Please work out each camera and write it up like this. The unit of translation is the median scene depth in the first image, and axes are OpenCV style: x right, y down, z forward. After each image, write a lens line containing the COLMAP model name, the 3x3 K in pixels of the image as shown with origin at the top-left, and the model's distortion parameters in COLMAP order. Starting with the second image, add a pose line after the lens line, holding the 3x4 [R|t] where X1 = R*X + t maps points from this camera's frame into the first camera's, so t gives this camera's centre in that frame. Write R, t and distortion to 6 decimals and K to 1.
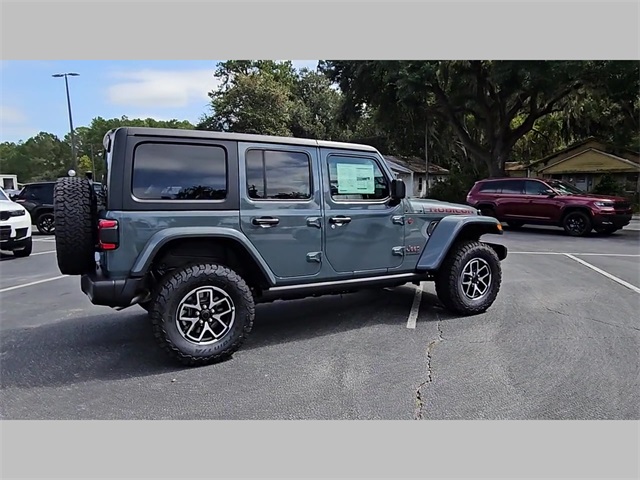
lens RADIAL K [[435.6, 0, 311.5], [0, 435.6, 238.2], [0, 0, 1]] dist [0.004586, 0.000187]
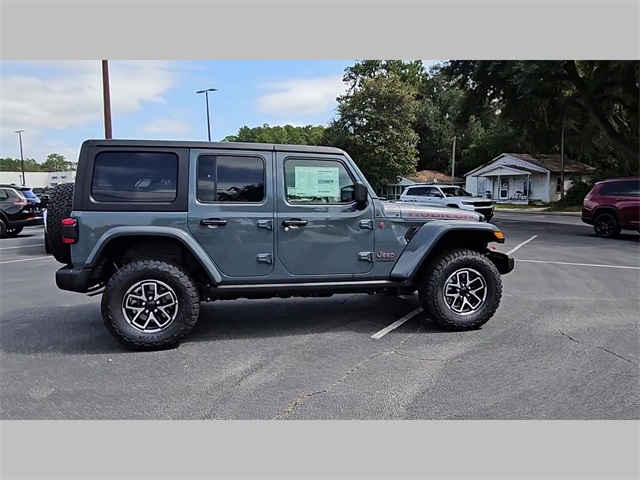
lens RADIAL K [[435.6, 0, 311.5], [0, 435.6, 238.2], [0, 0, 1]] dist [0.004586, 0.000187]
pose [[0.954584, 0.030782, -0.296348, 0.338476], [-0.032124, 0.999484, 0.000343, -0.006767], [0.296205, 0.009192, 0.955080, 0.042654]]
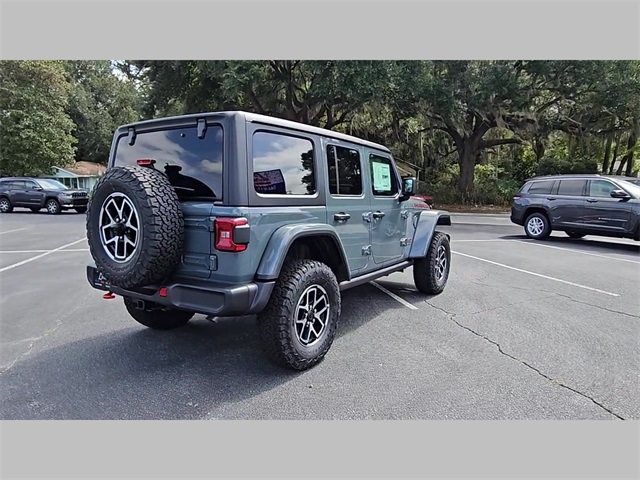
lens RADIAL K [[435.6, 0, 311.5], [0, 435.6, 238.2], [0, 0, 1]] dist [0.004586, 0.000187]
pose [[0.883618, -0.038248, 0.466643, -0.490843], [0.035745, 0.999260, 0.014219, -0.004888], [-0.466842, 0.004116, 0.884331, 0.107030]]
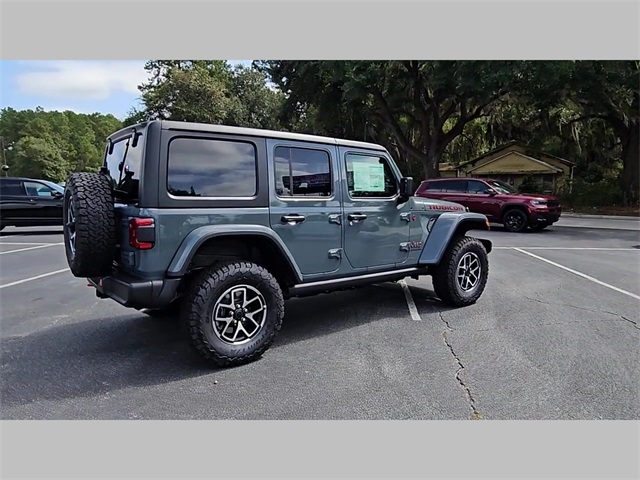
lens RADIAL K [[435.6, 0, 311.5], [0, 435.6, 238.2], [0, 0, 1]] dist [0.004586, 0.000187]
pose [[0.988332, -0.012610, 0.151794, -0.164389], [0.012164, 0.999919, 0.003867, 0.002082], [-0.151830, -0.001976, 0.988405, 0.003745]]
